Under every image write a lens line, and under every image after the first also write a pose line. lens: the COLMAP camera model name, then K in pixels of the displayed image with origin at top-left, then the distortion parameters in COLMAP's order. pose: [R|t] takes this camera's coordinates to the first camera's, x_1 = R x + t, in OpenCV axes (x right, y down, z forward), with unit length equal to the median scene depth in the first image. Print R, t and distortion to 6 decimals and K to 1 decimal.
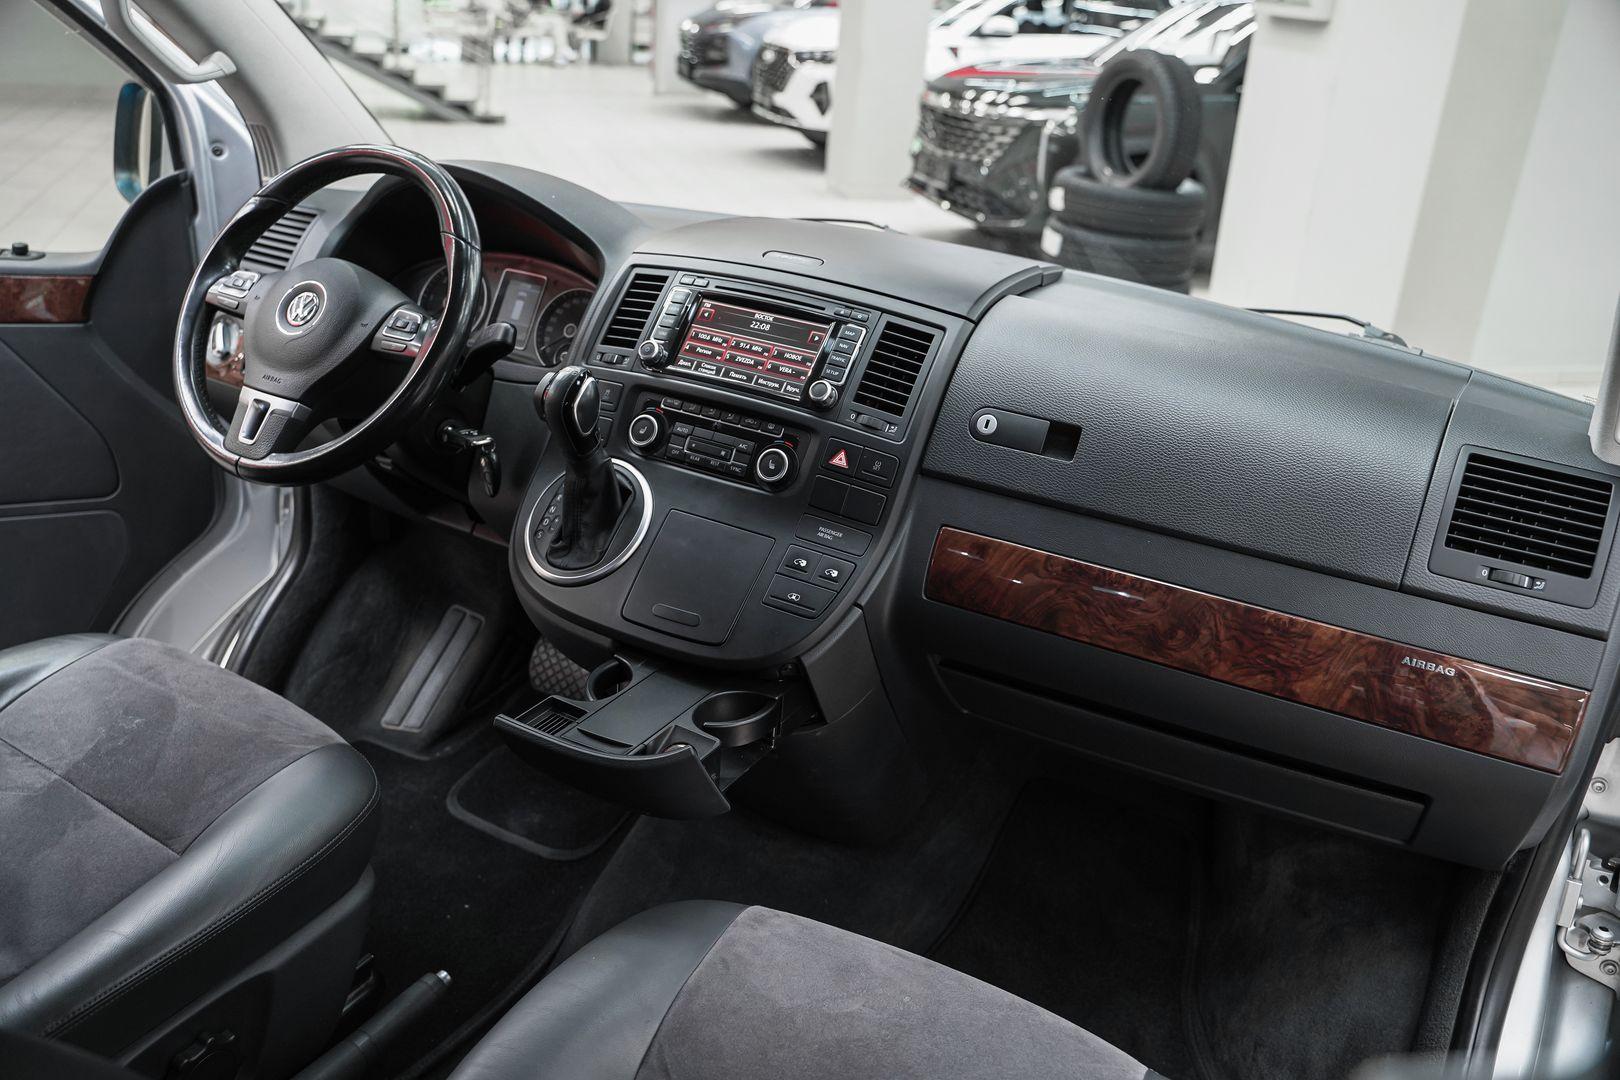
lens RADIAL K [[1295.1, 0, 810.0], [0, 1295.1, 540.0], [0, 0, 1]] dist [-0.127553, 0.111712]
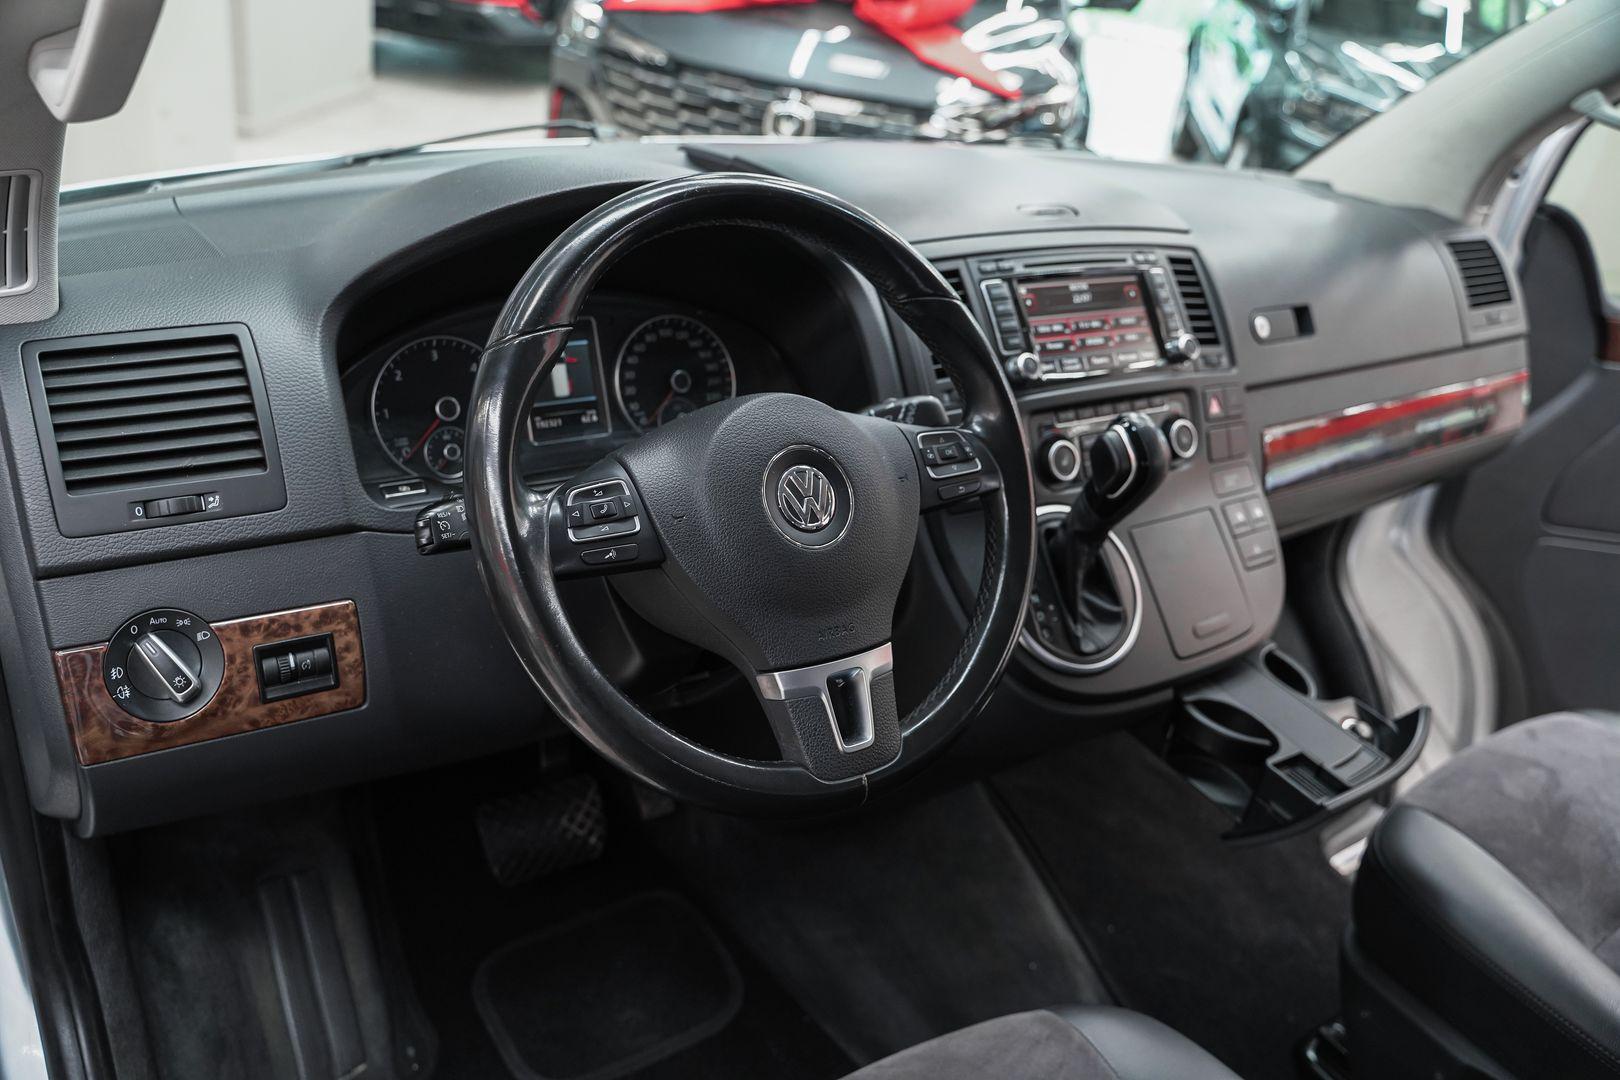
lens RADIAL K [[1295.1, 0, 810.0], [0, 1295.1, 540.0], [0, 0, 1]] dist [-0.127553, 0.111712]
pose [[0.459195, -0.435982, 0.773990, -0.807712], [0.264502, 0.898865, 0.349399, -0.346010], [-0.848044, 0.044279, 0.528072, 0.660675]]
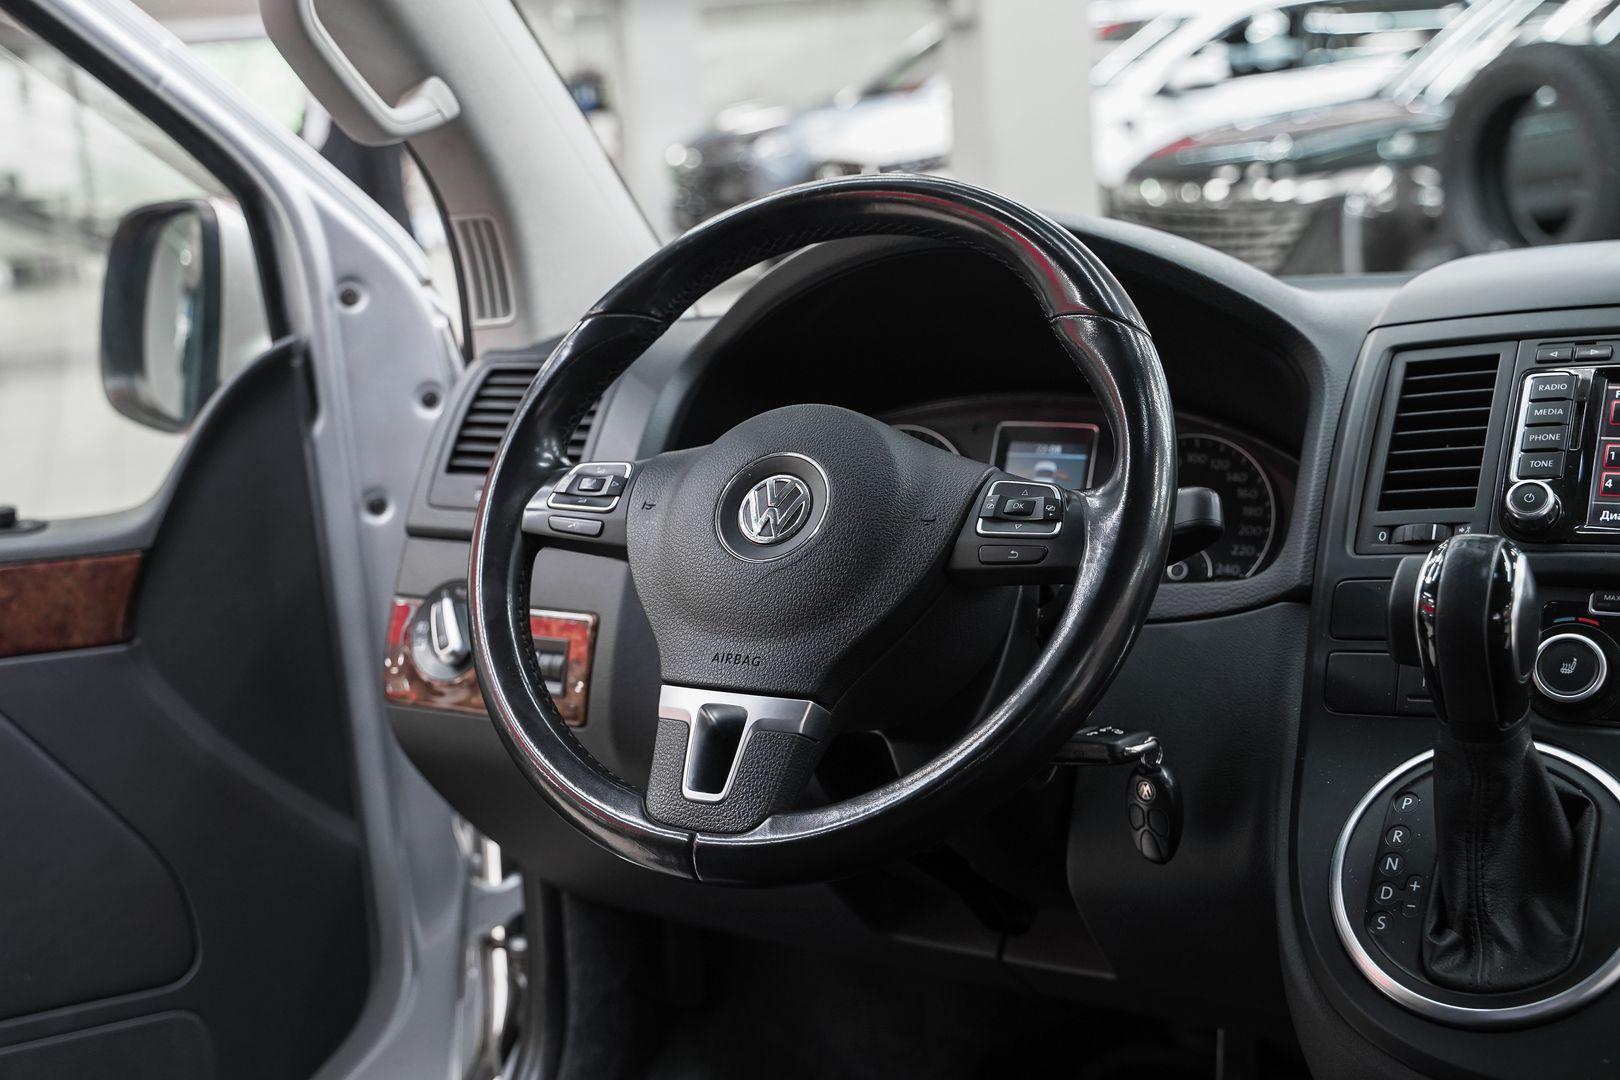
lens RADIAL K [[2085.9, 0, 746.5], [0, 2085.9, 497.0], [0, 0, 1]] dist [0.025947, 0.028430]
pose [[0.989511, -0.134971, -0.051488, -0.350284], [0.120303, 0.967246, -0.223524, -0.010517], [0.079970, 0.214986, 0.973338, 0.216539]]
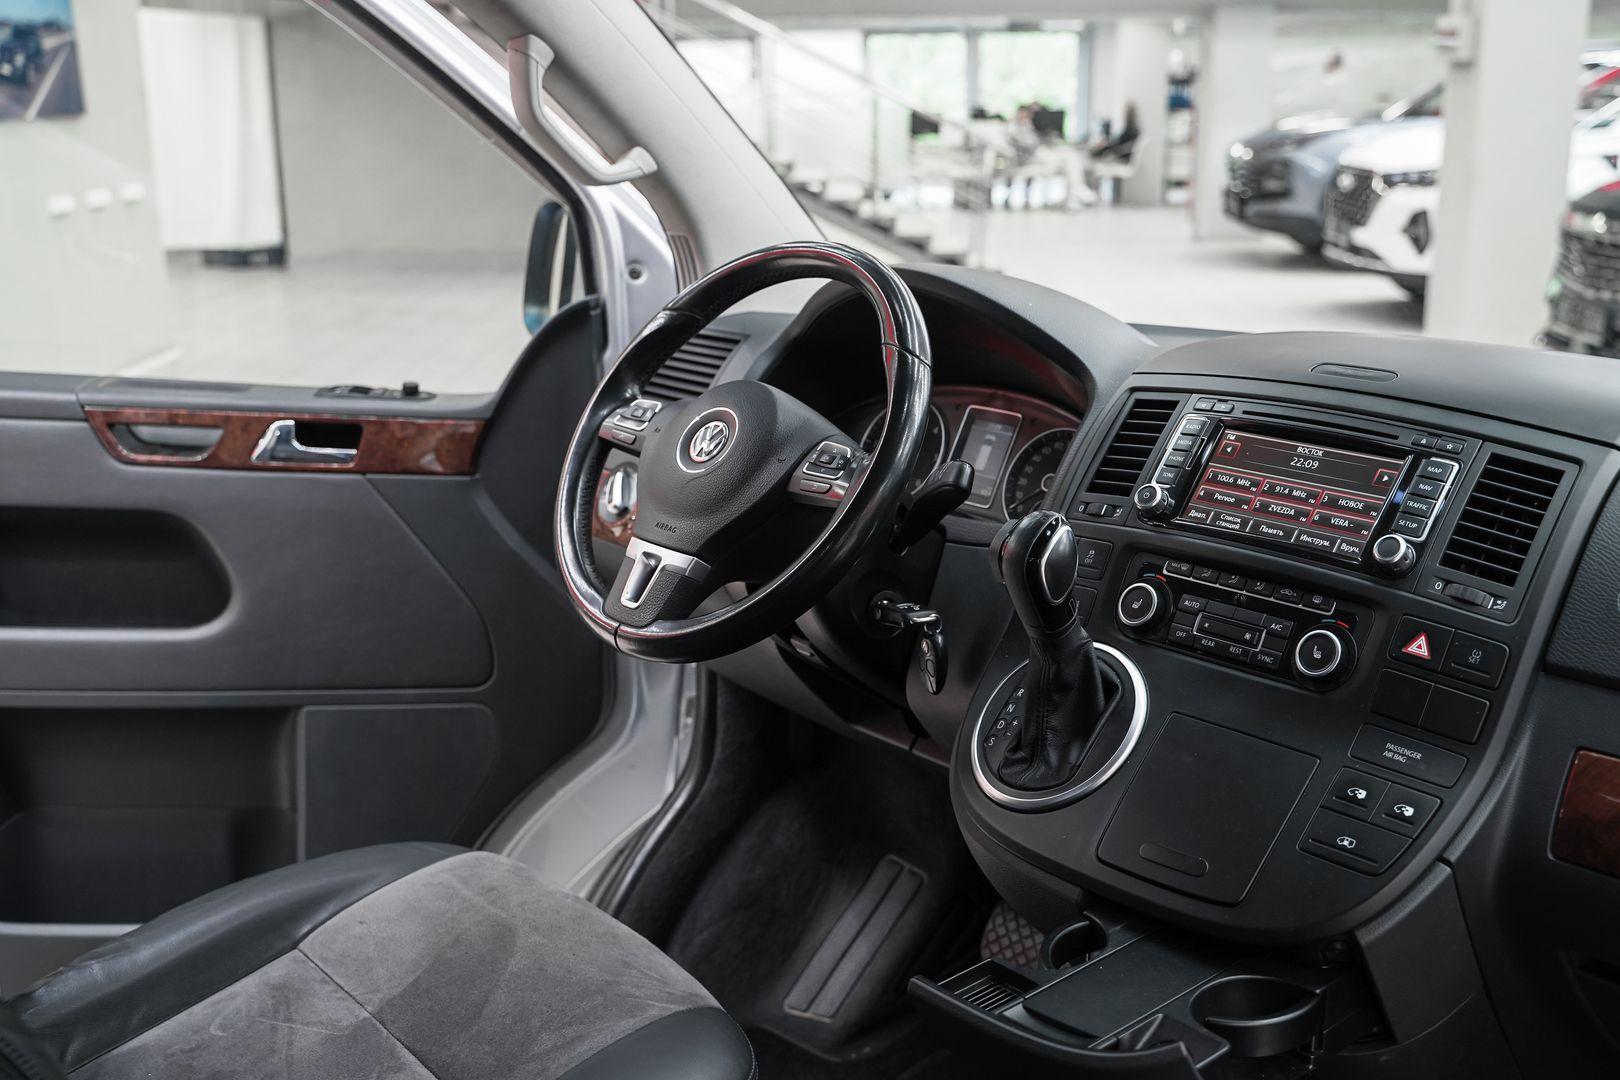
lens RADIAL K [[1692.5, 0, 829.7], [0, 1692.5, 511.2], [0, 0, 1]] dist [-0.045925, 0.046984]
pose [[0.946303, 0.003839, -0.323258, 0.014030], [-0.062514, 0.983229, -0.171325, 0.035690], [0.317179, 0.182333, 0.930673, 0.042410]]
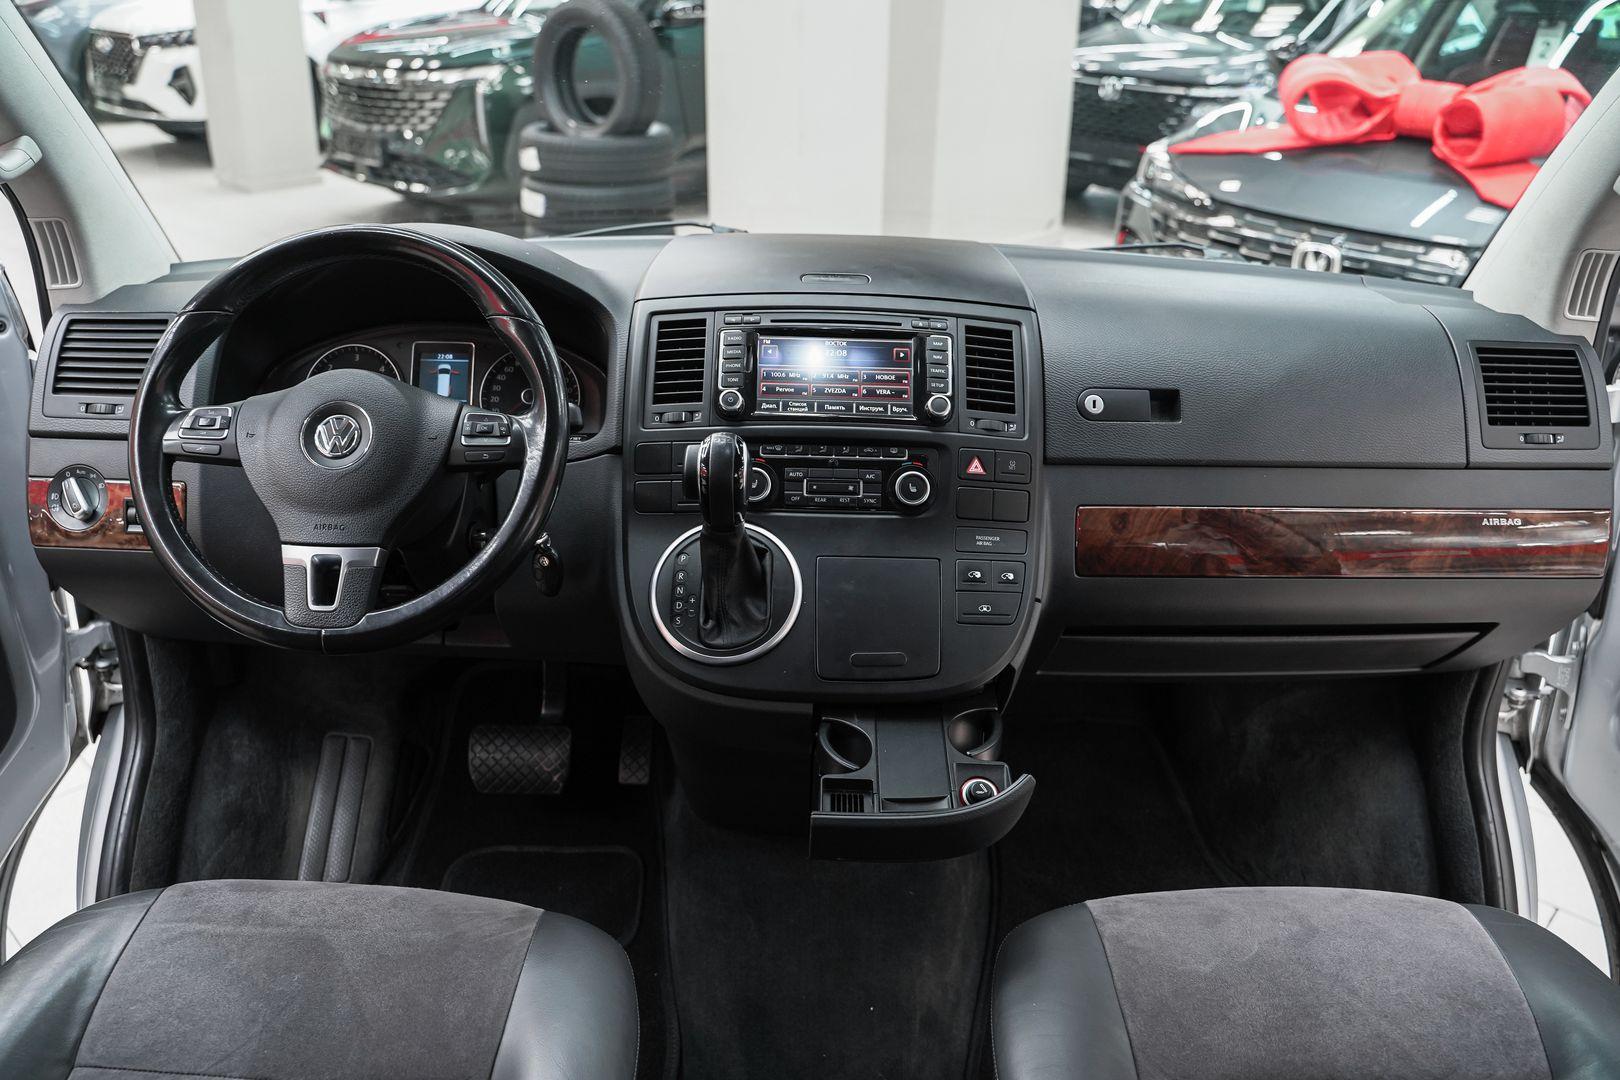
lens RADIAL K [[1311.9, 0, 791.6], [0, 1311.9, 539.3], [0, 0, 1]] dist [-0.123167, 0.087472]
pose [[0.878138, -0.249067, 0.408460, -0.475431], [0.233525, 0.968323, 0.088407, -0.116569], [-0.417540, 0.017752, 0.908485, 0.108308]]
